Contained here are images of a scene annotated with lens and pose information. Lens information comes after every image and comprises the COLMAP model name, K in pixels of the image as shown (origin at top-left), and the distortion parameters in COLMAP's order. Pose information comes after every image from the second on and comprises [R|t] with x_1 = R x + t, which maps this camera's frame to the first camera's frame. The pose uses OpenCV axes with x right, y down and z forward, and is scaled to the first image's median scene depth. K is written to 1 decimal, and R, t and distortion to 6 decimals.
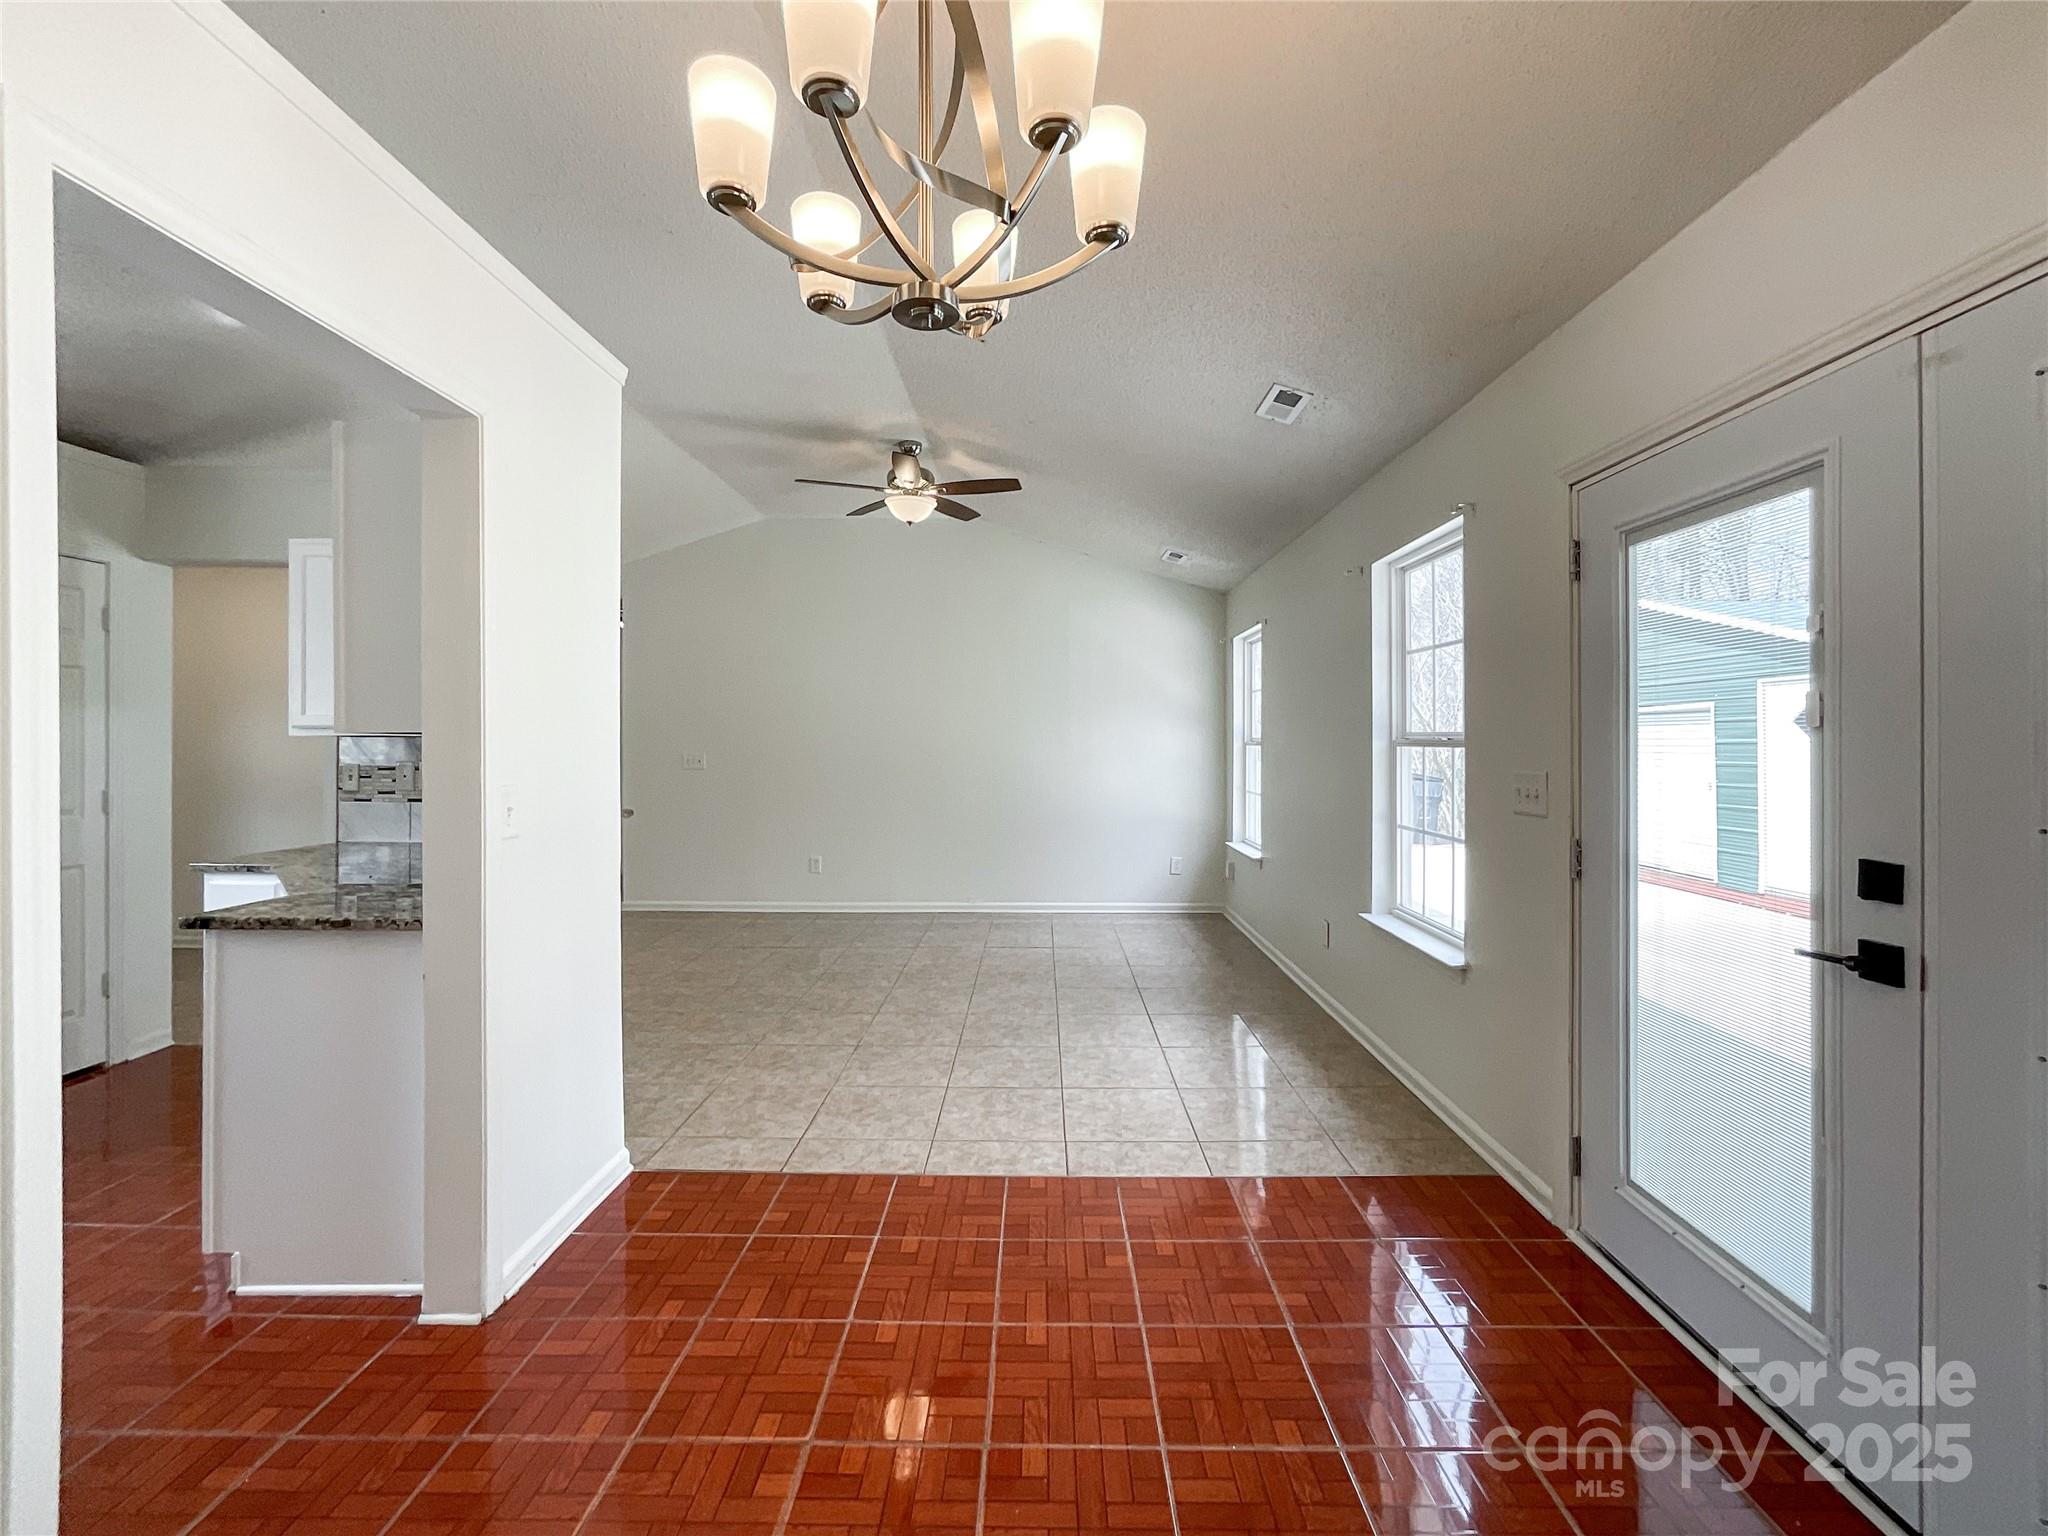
lens RADIAL K [[848.5, 0, 1029.5], [0, 848.5, 741.3], [0, 0, 1]] dist [-0.024935, 0.009170]
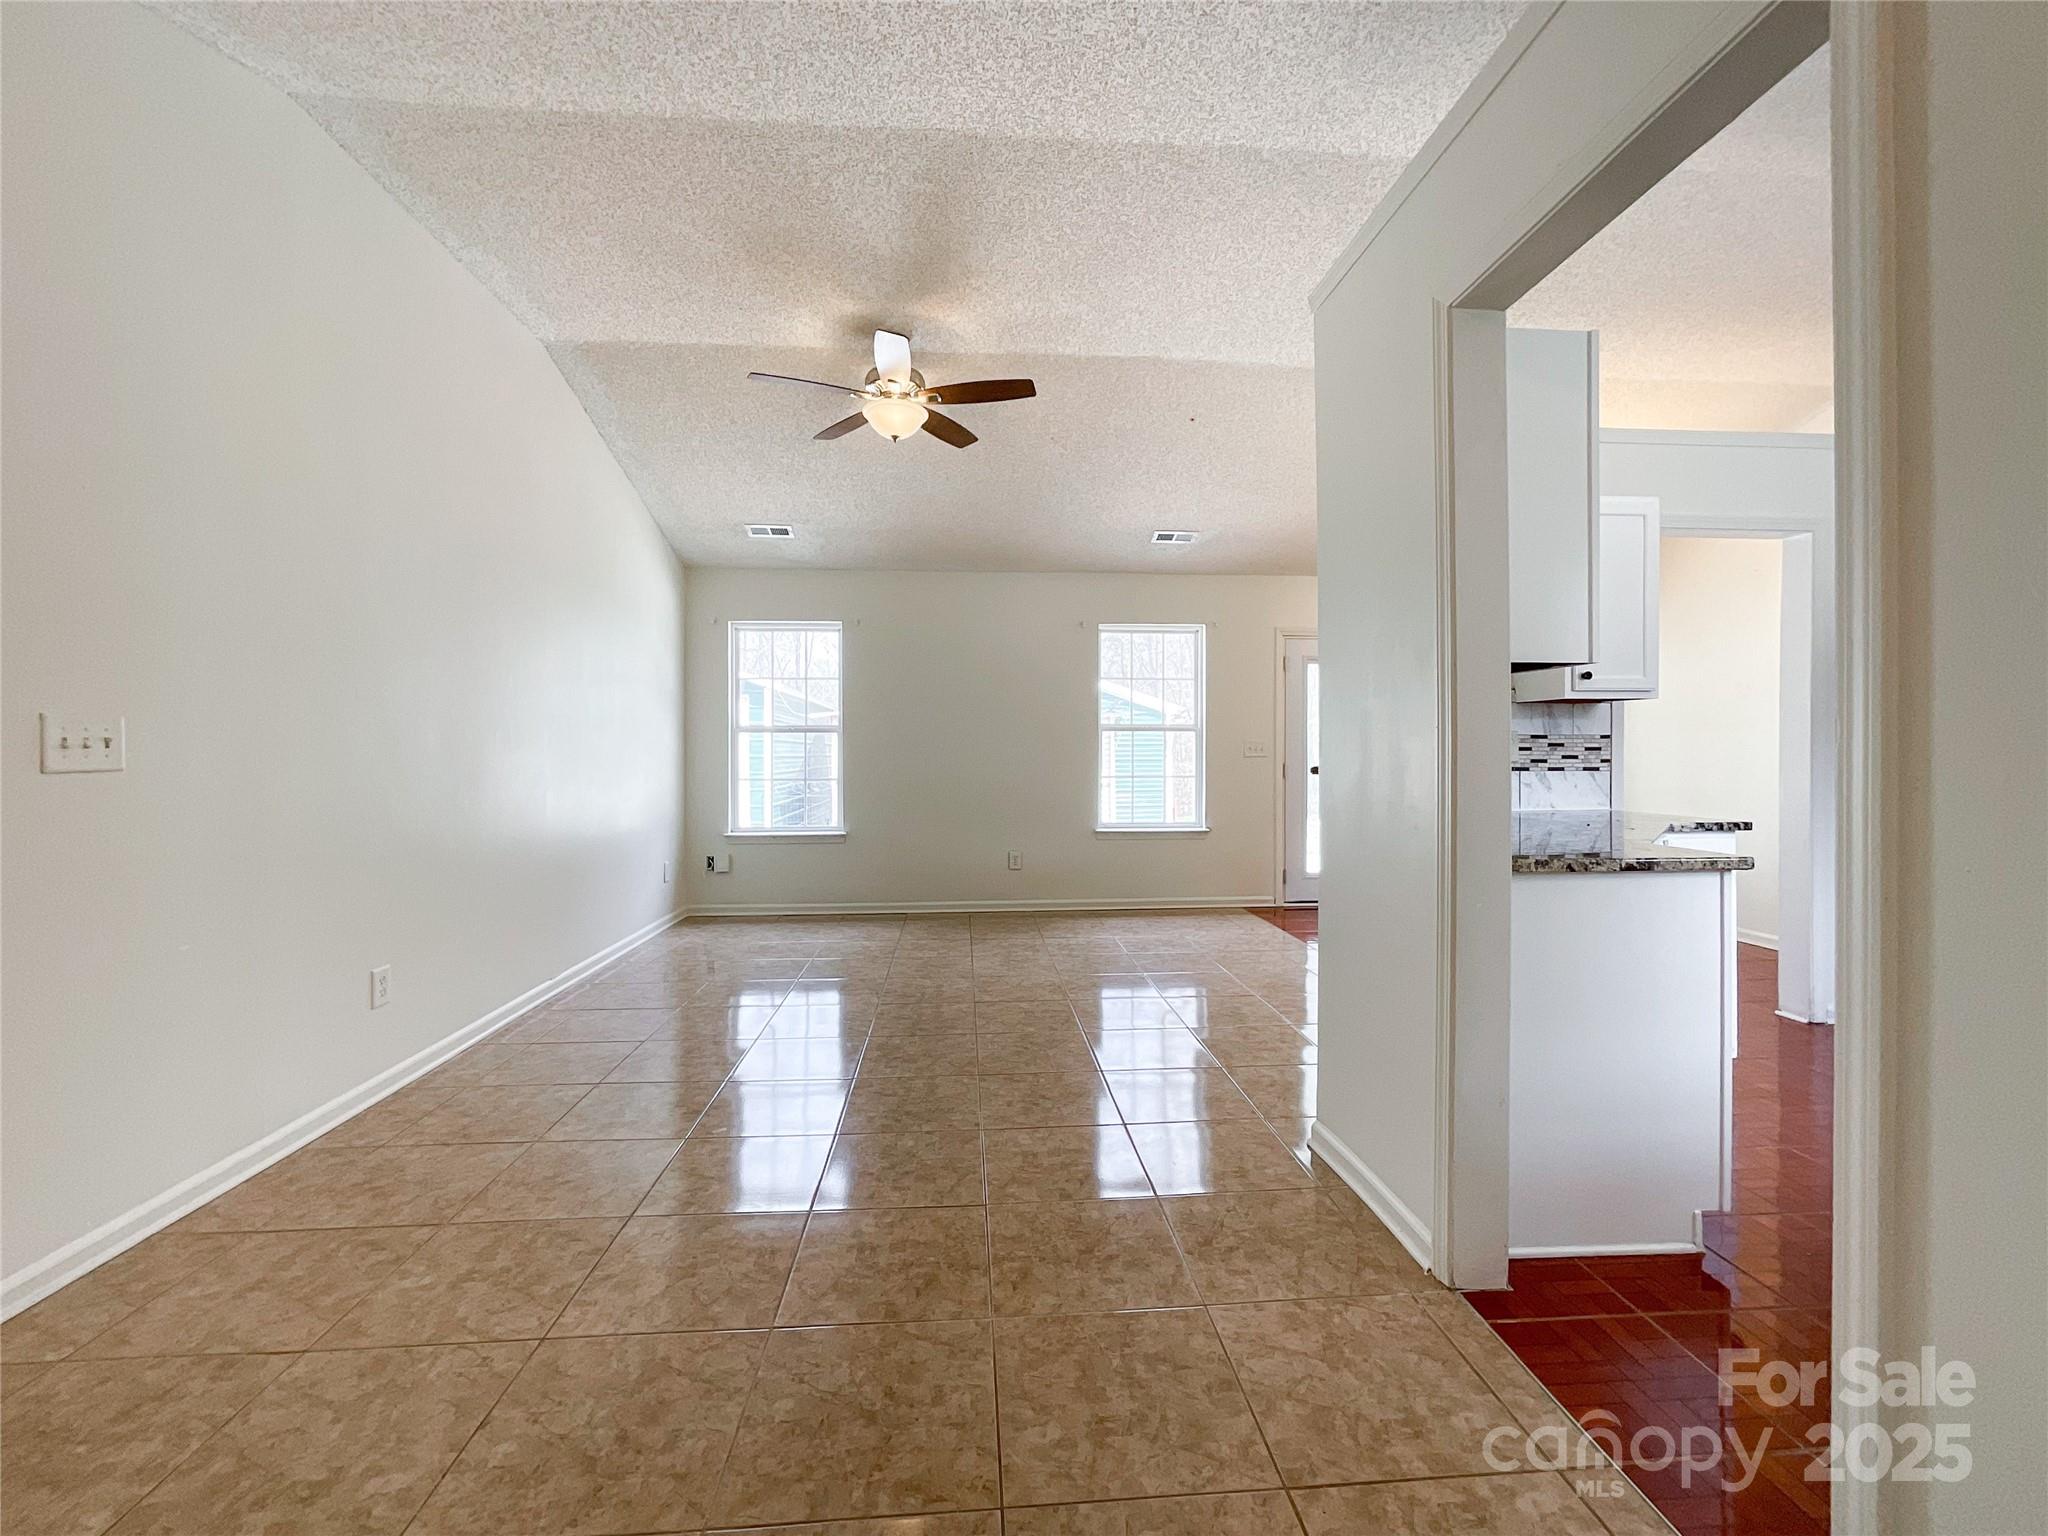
lens RADIAL K [[852.4, 0, 1024.0], [0, 852.4, 768.0], [0, 0, 1]] dist [-0.021033, 0.000106]
pose [[-0.084280, -0.016136, 0.996311, -1.516507], [0.002934, 0.999861, 0.016442, 0.060108], [-0.996438, 0.004309, -0.084221, 1.525039]]
